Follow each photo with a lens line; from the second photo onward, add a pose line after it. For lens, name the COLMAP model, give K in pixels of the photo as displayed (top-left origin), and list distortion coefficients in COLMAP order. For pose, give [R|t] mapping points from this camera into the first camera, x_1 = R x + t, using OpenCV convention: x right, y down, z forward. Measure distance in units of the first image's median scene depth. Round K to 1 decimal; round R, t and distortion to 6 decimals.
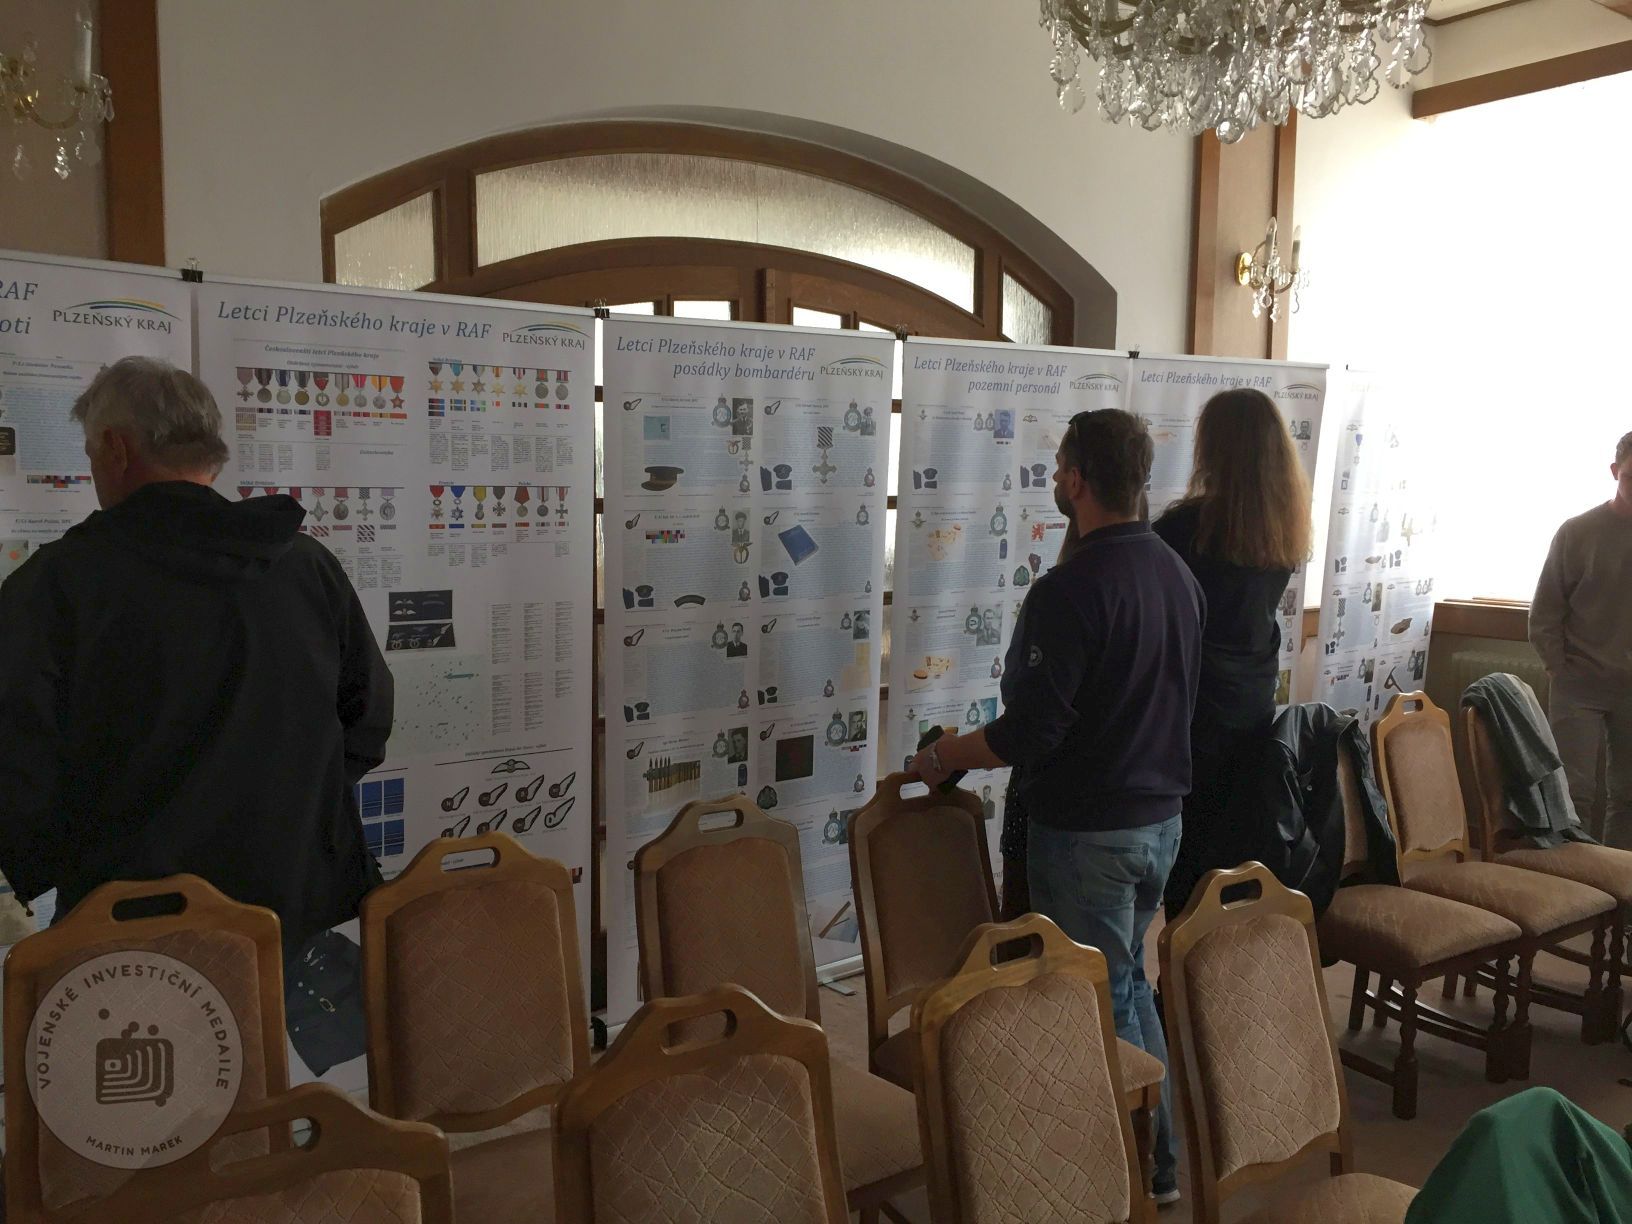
lens RADIAL K [[1396.3, 0, 813.2], [0, 1396.3, 612.3], [0, 0, 1]] dist [0.078445, -0.093721]
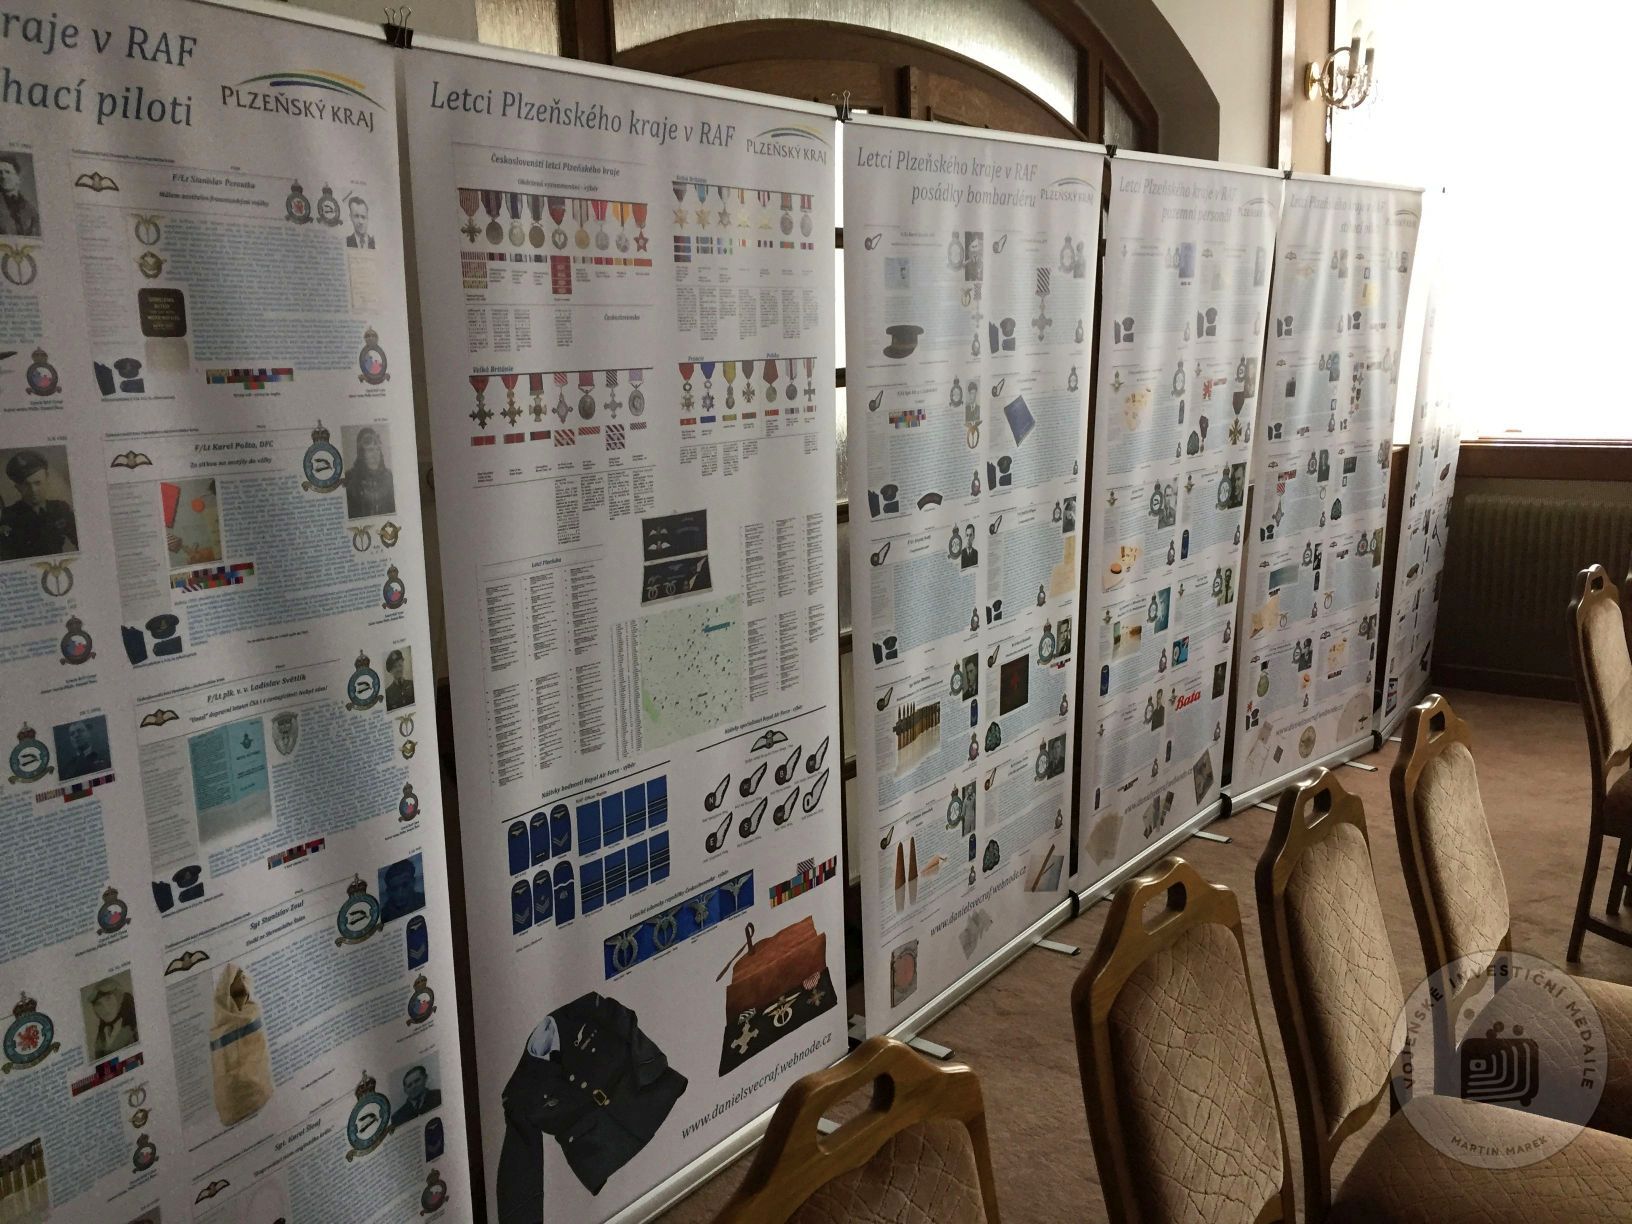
lens RADIAL K [[1396.3, 0, 815.6], [0, 1396.3, 610.7], [0, 0, 1]] dist [0.078445, -0.093721]
pose [[0.968228, -0.086815, 0.234518, -0.359725], [0.065294, 0.993038, 0.098037, -0.029751], [-0.241396, -0.079609, 0.967156, 0.278641]]
